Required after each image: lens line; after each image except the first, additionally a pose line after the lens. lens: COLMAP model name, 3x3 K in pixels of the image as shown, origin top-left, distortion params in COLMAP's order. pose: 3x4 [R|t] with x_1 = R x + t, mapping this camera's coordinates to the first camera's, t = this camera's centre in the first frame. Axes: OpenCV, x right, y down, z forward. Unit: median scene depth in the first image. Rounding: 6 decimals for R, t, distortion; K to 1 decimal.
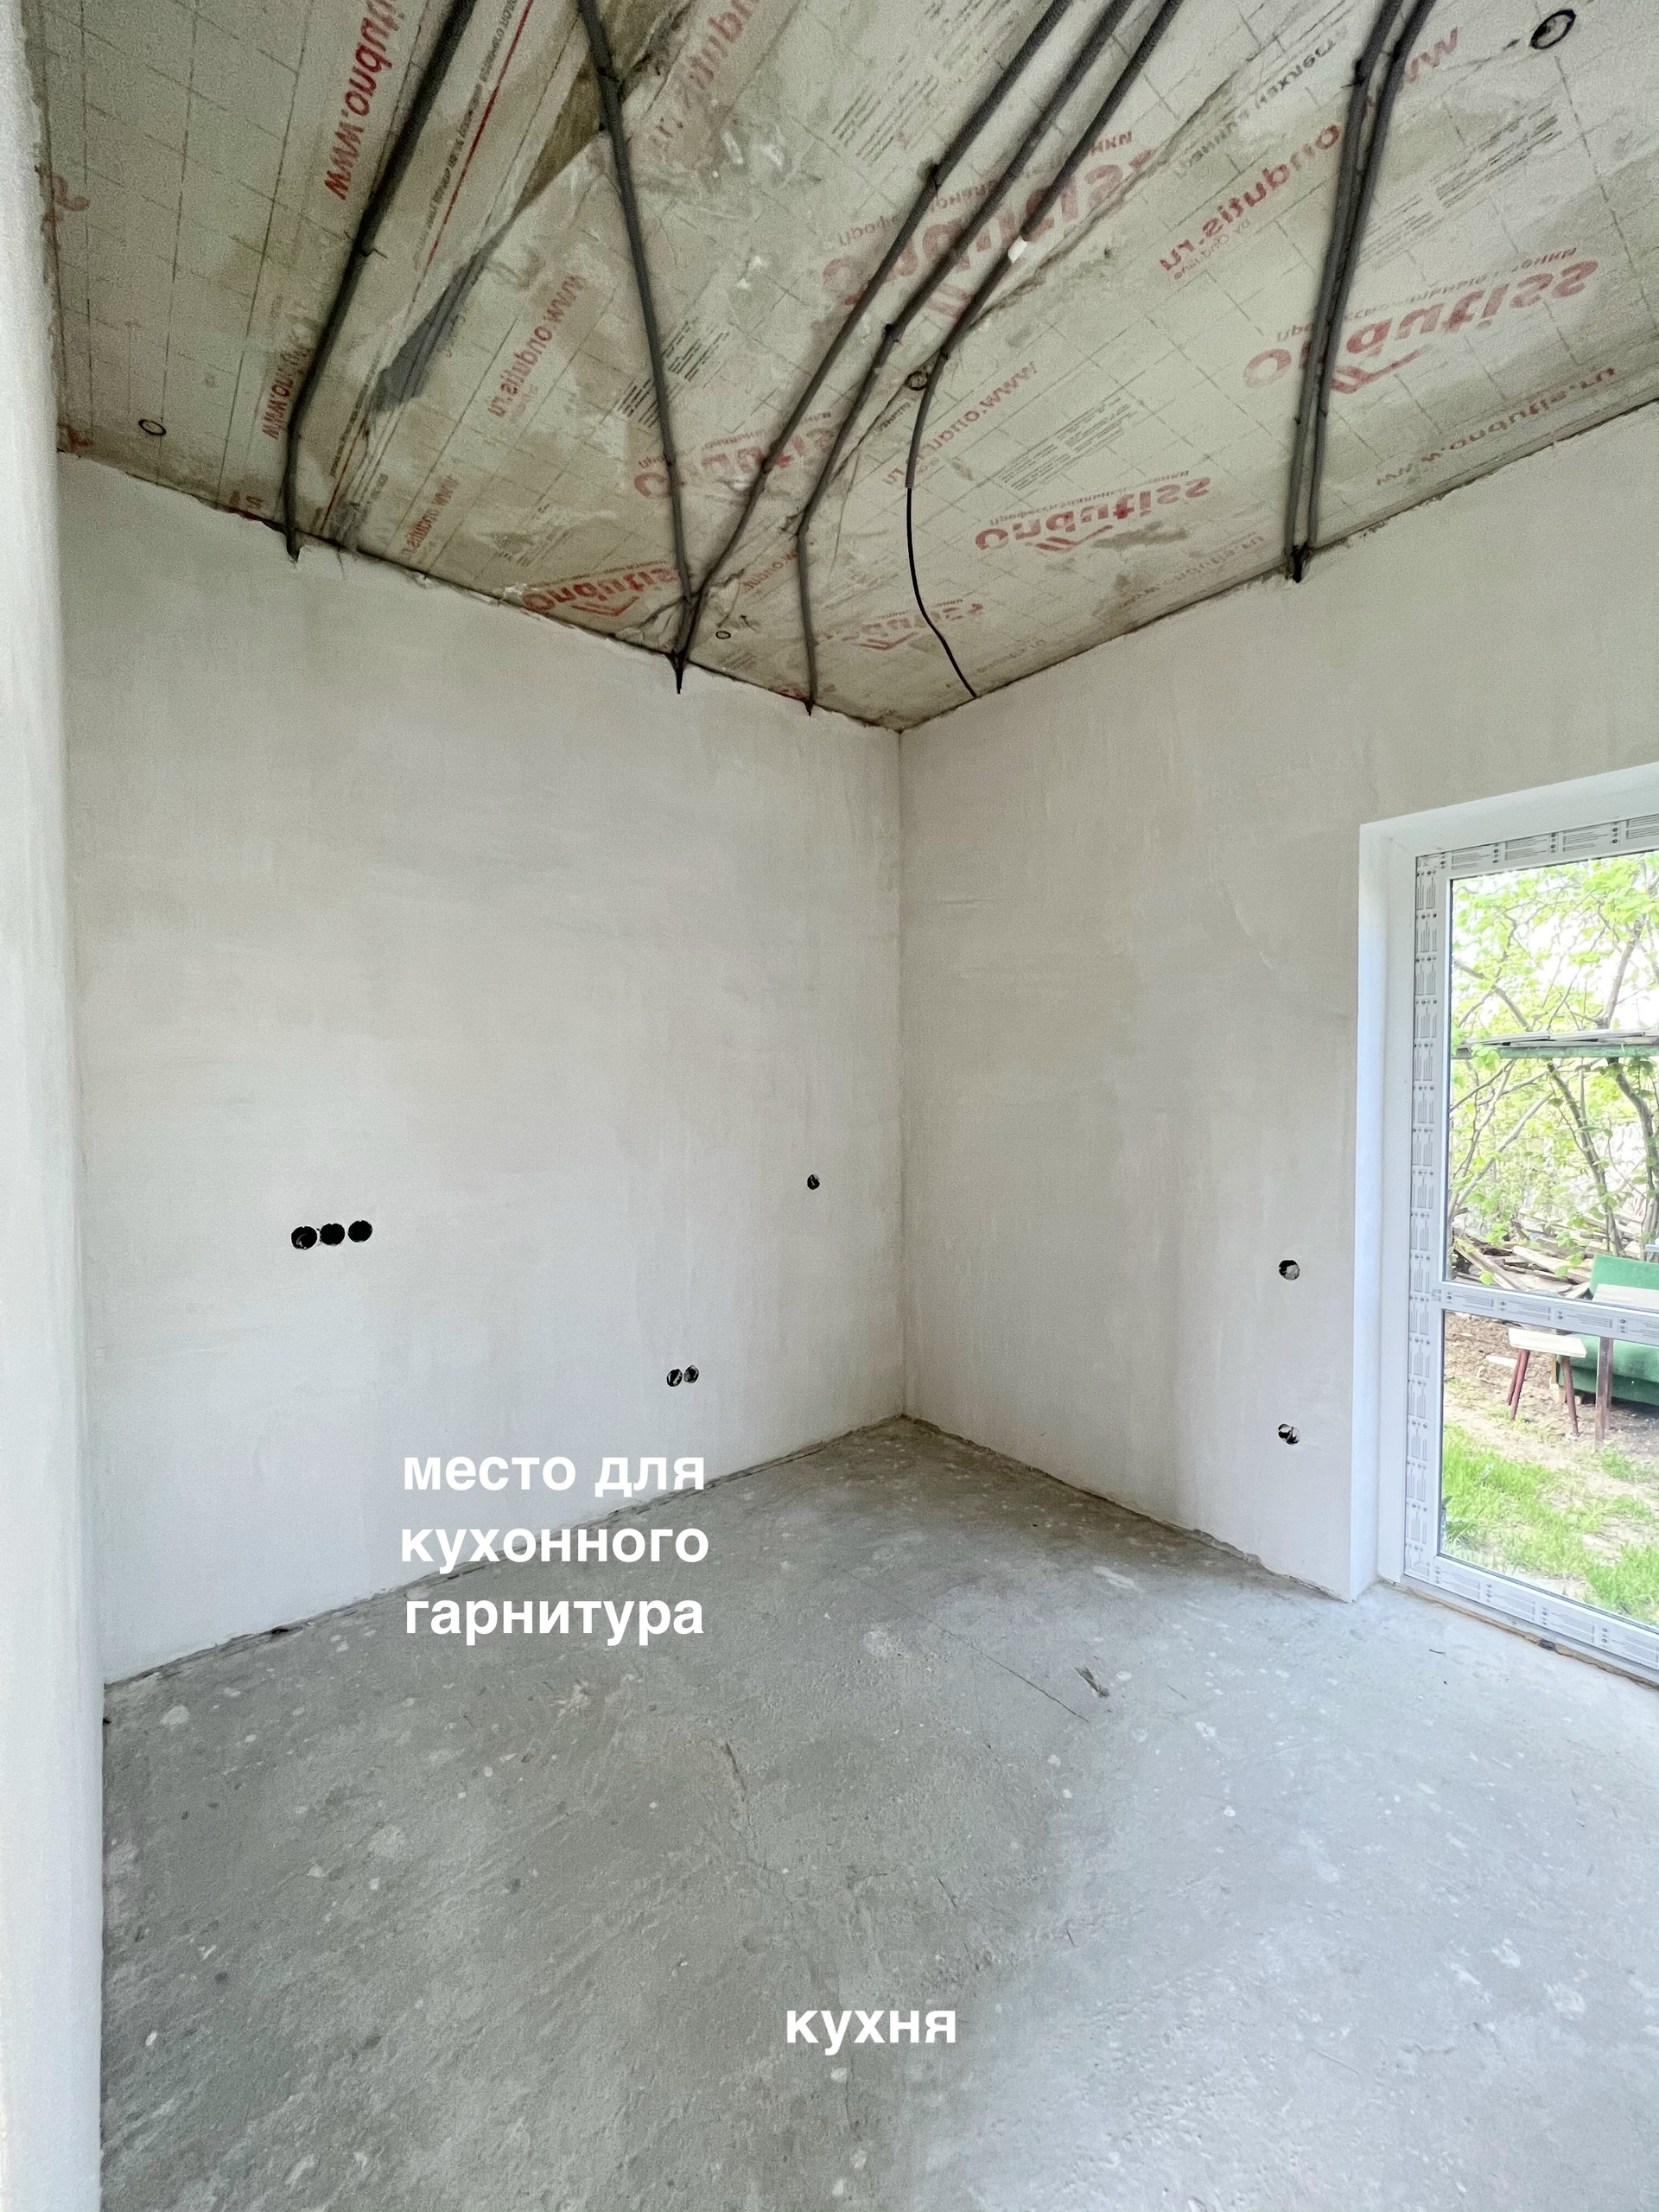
lens RADIAL K [[881.2, 0, 831.4], [0, 881.2, 1111.3], [0, 0, 1]] dist [-0.001628, 0.000138]
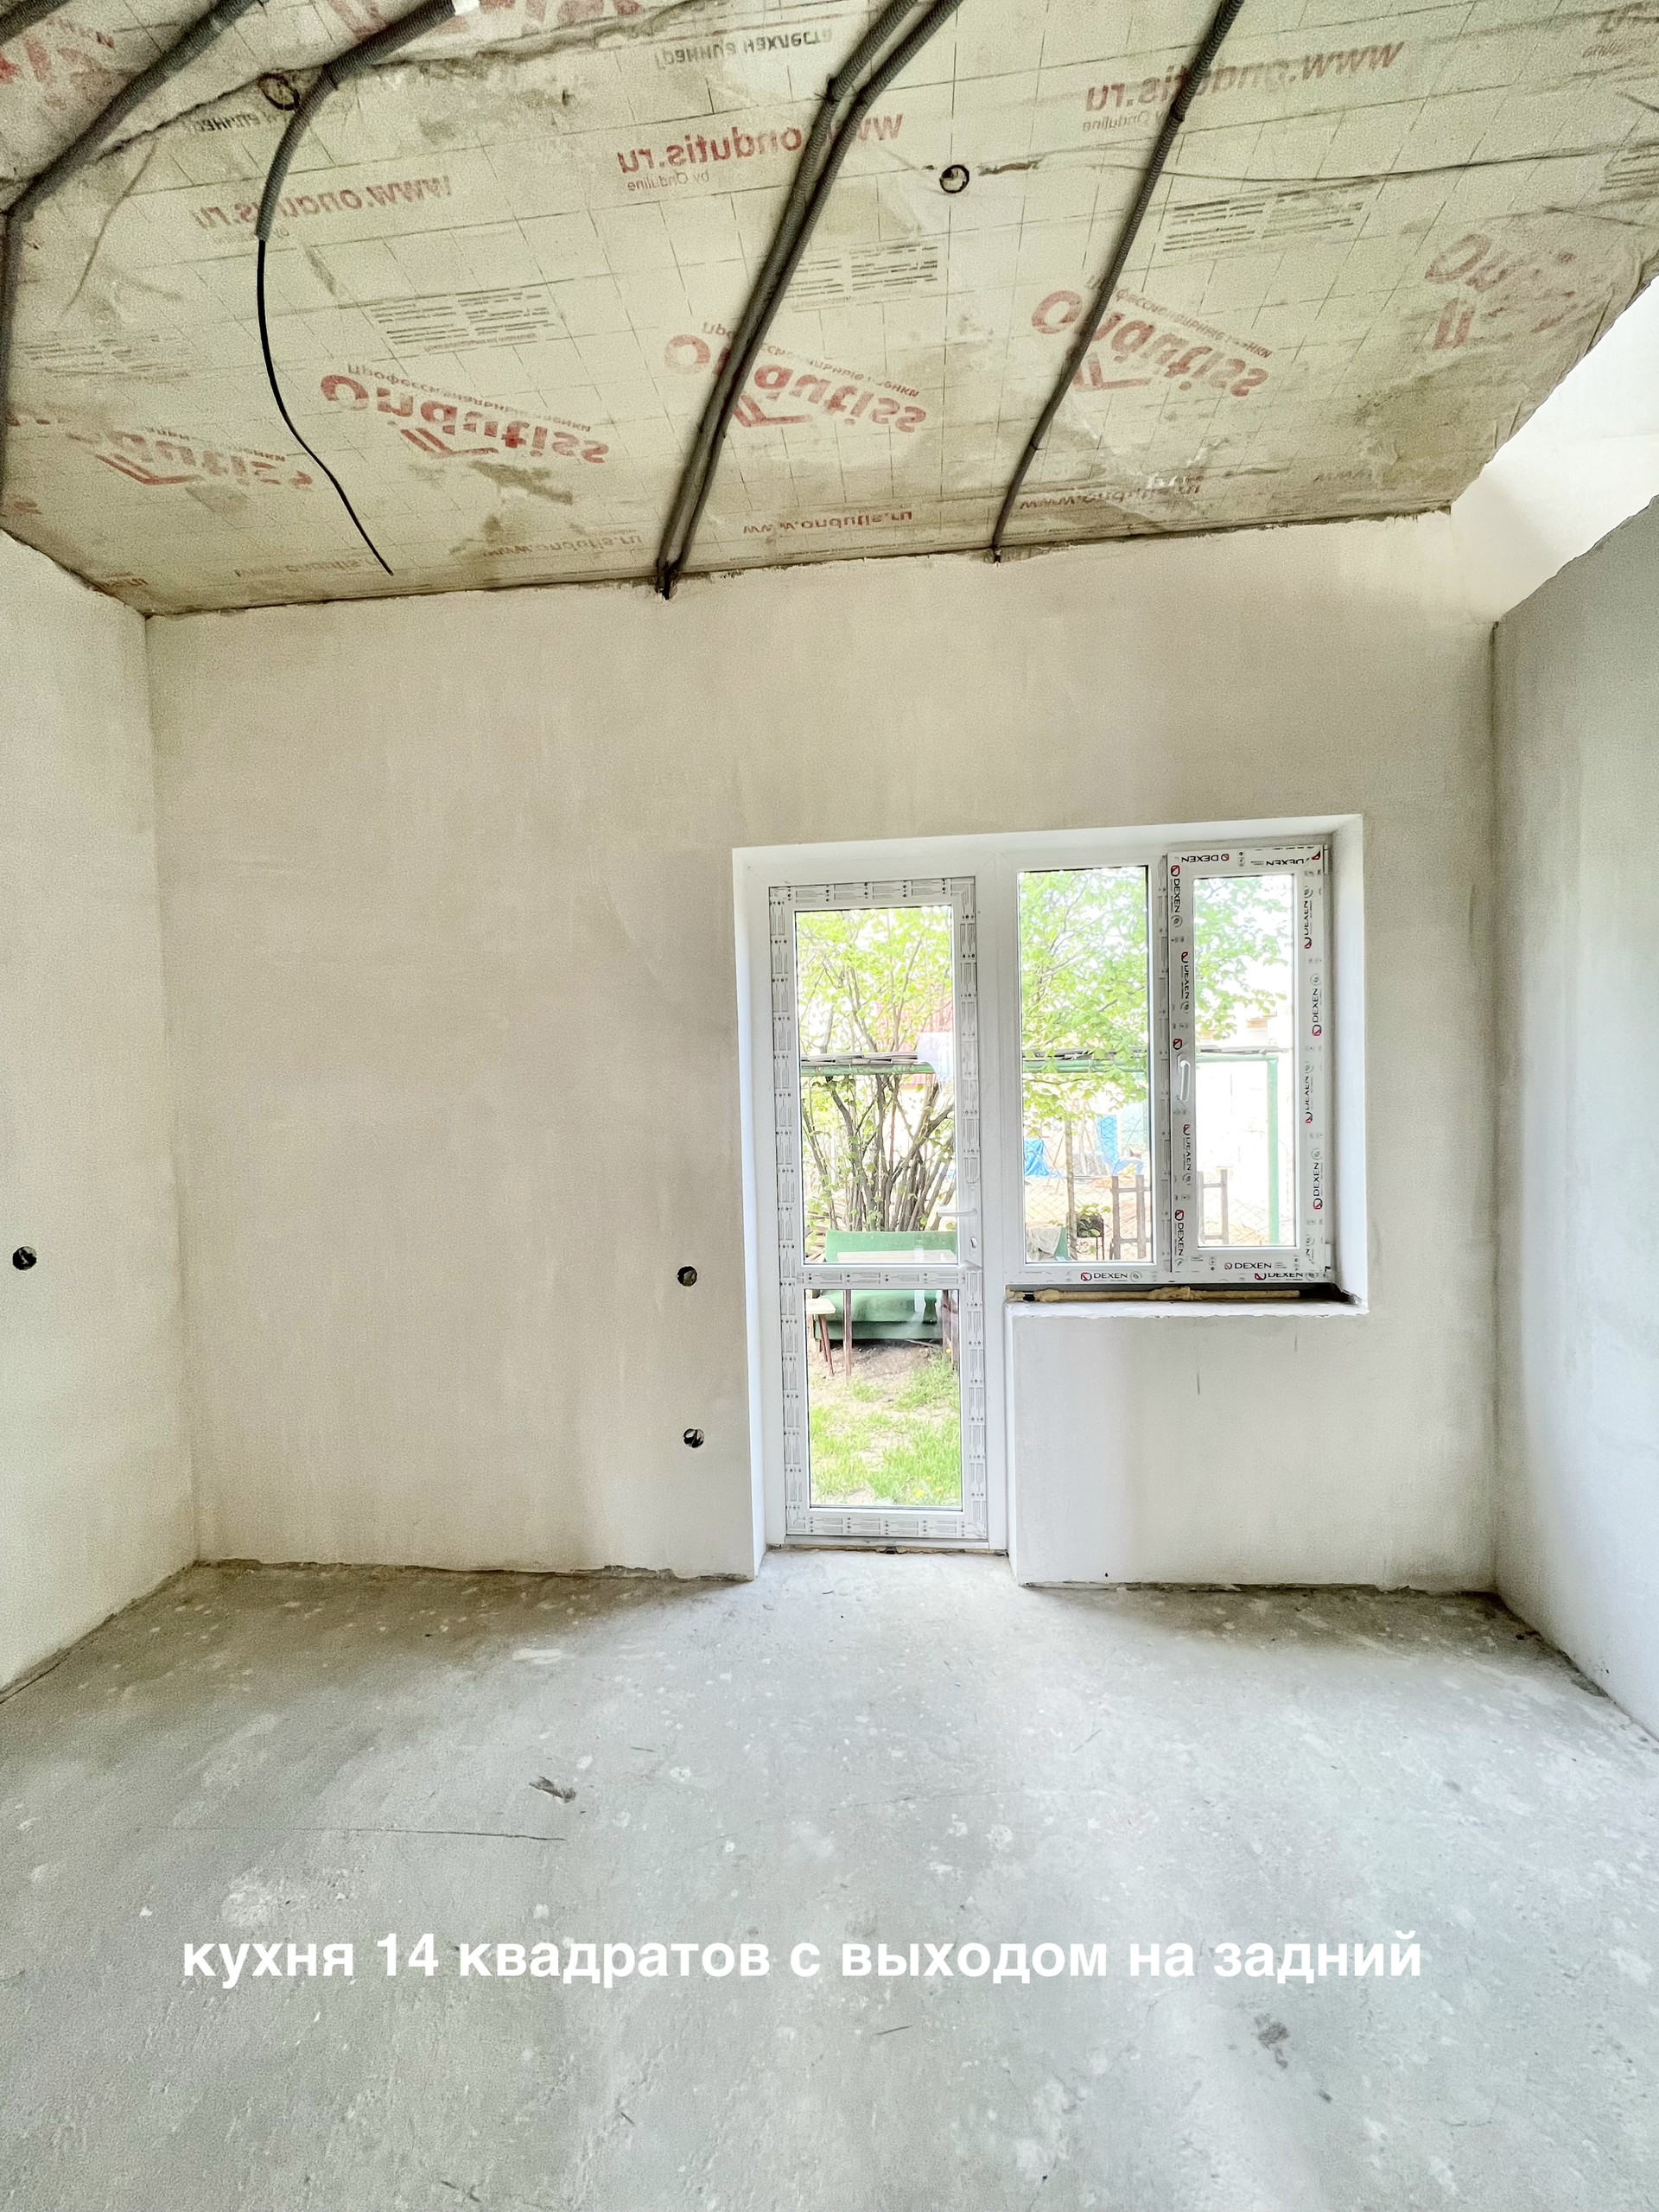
lens RADIAL K [[901.3, 0, 833.8], [0, 901.3, 1126.3], [0, 0, 1]] dist [-0.002905, 0.000581]
pose [[0.704335, -0.036499, 0.708929, -0.094975], [0.046232, 0.998916, 0.005496, 0.010220], [-0.708361, 0.028904, 0.705258, 0.149560]]
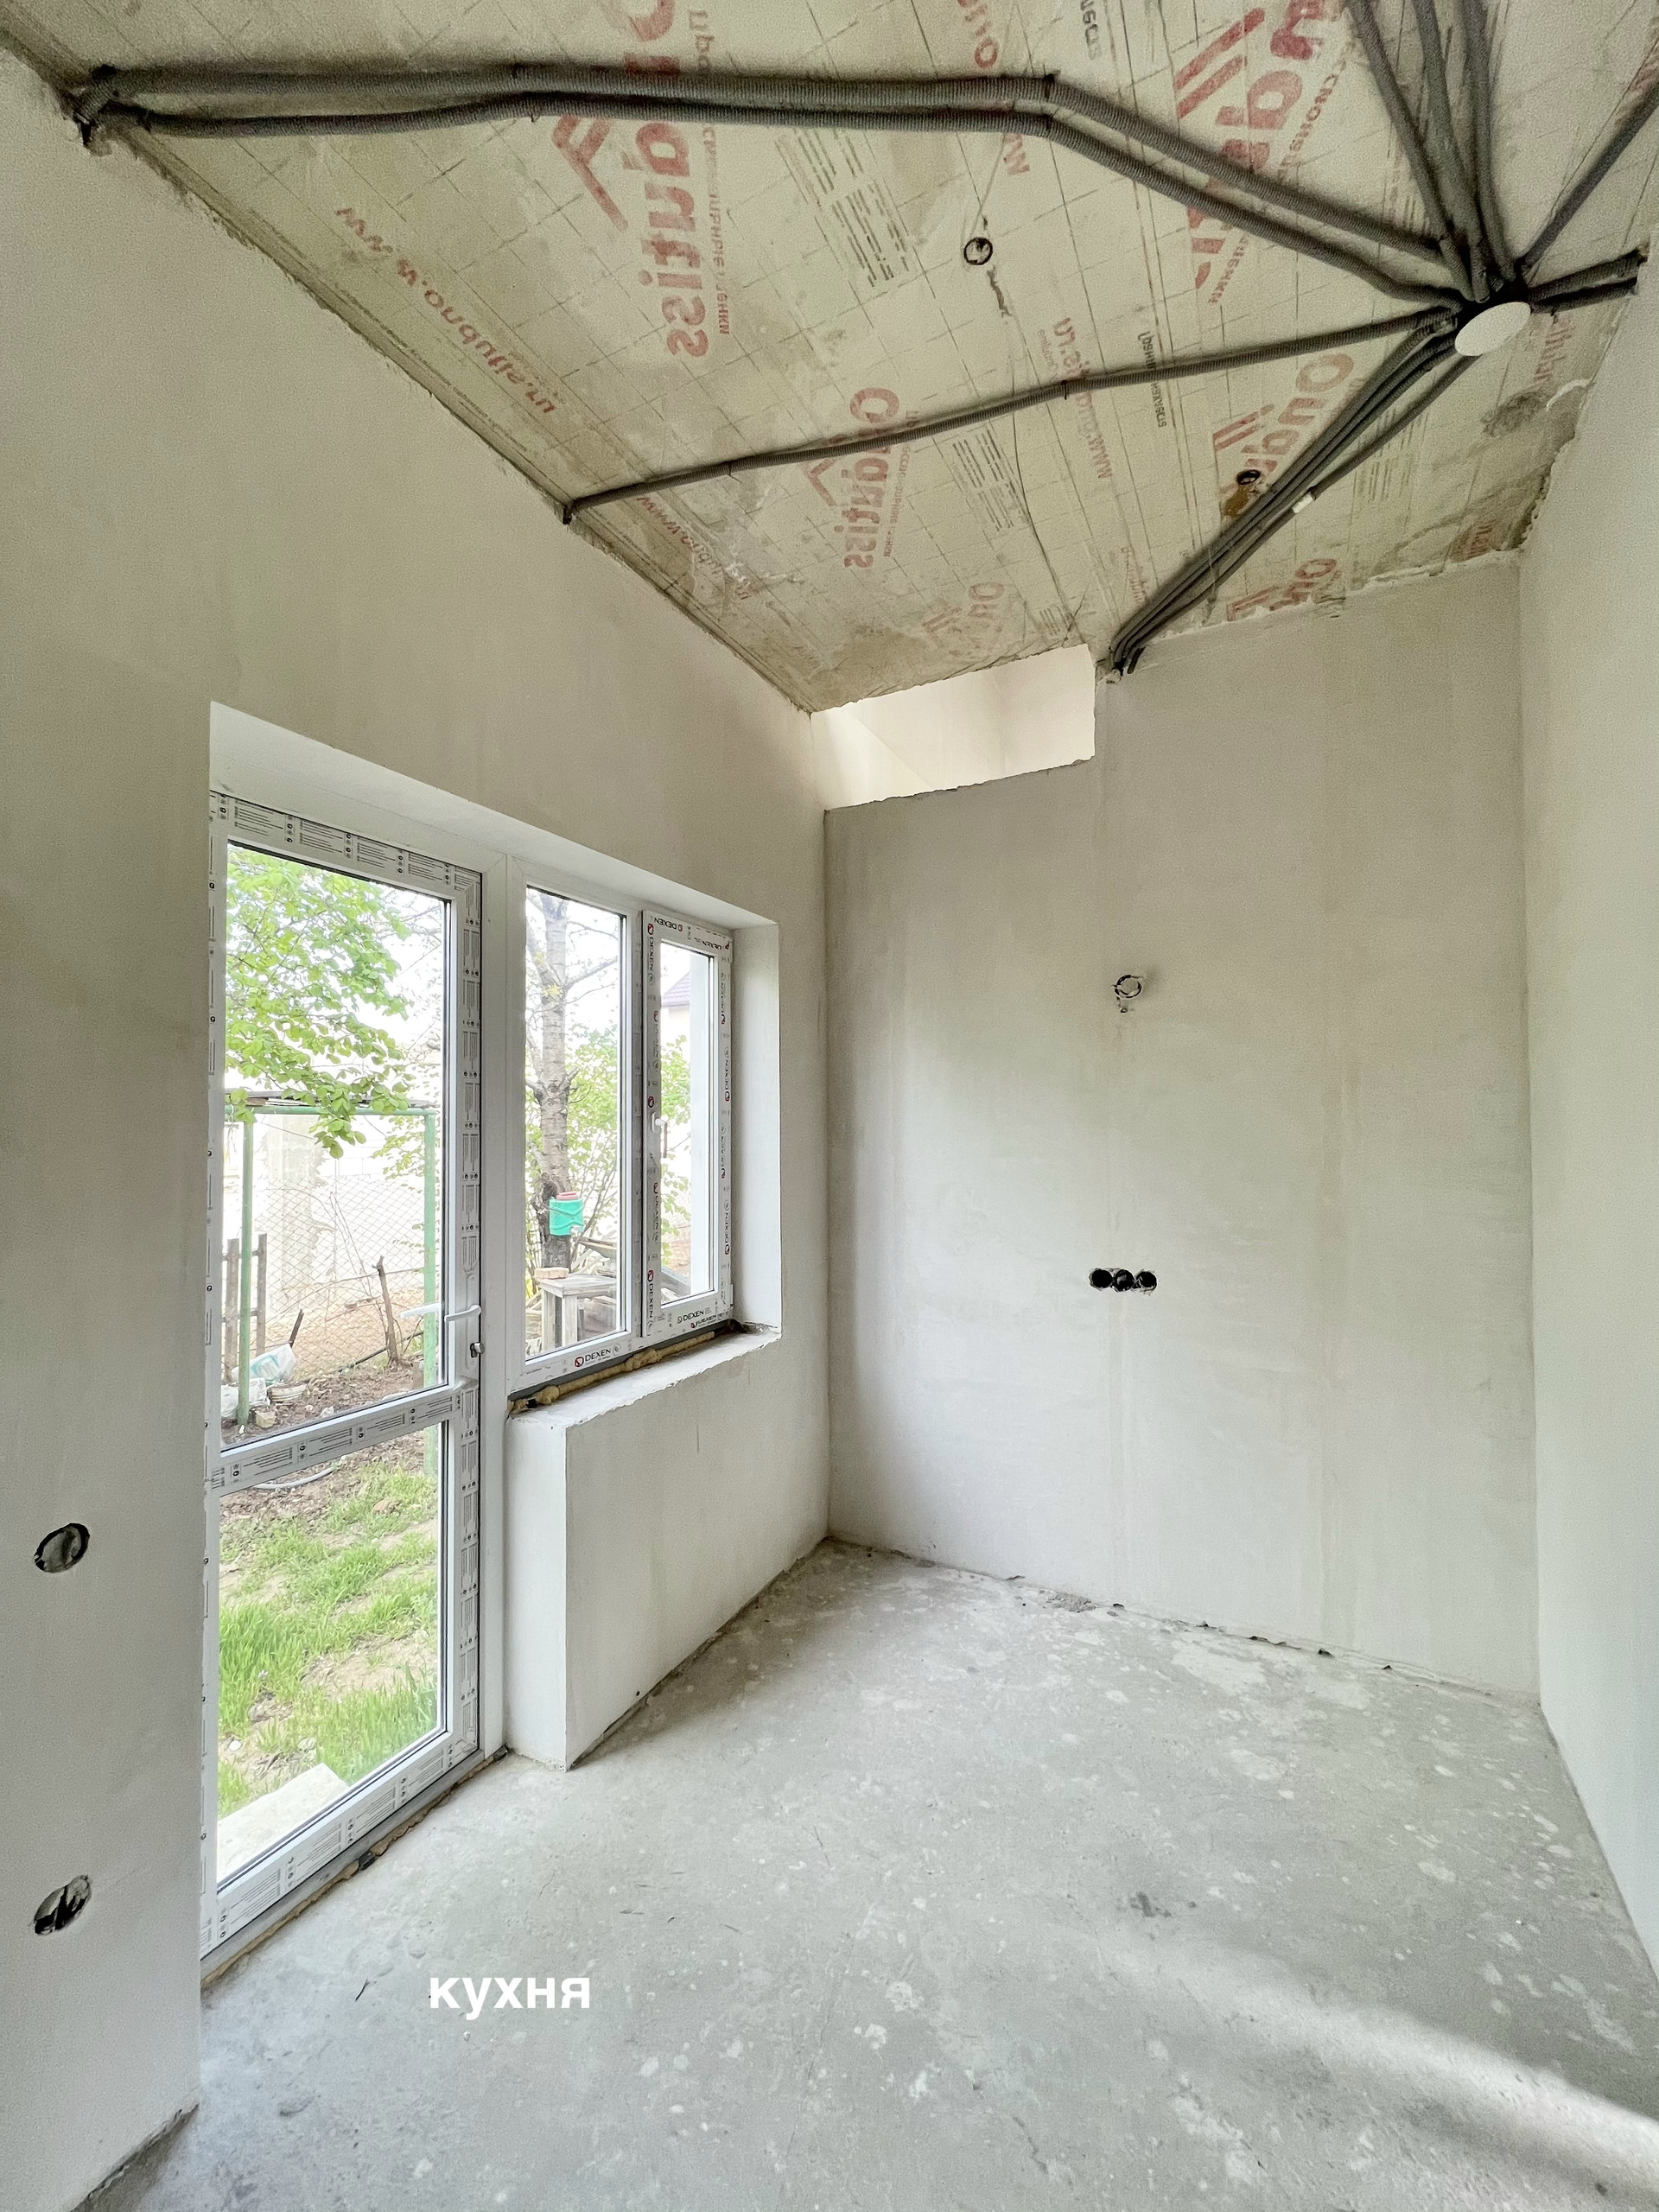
lens RADIAL K [[881.2, 0, 831.4], [0, 881.2, 1111.3], [0, 0, 1]] dist [-0.001628, 0.000138]
pose [[-0.392613, 0.027559, 0.919291, -0.080898], [0.040623, 0.999095, -0.012602, -0.030462], [-0.918806, 0.032397, -0.393378, 0.835968]]
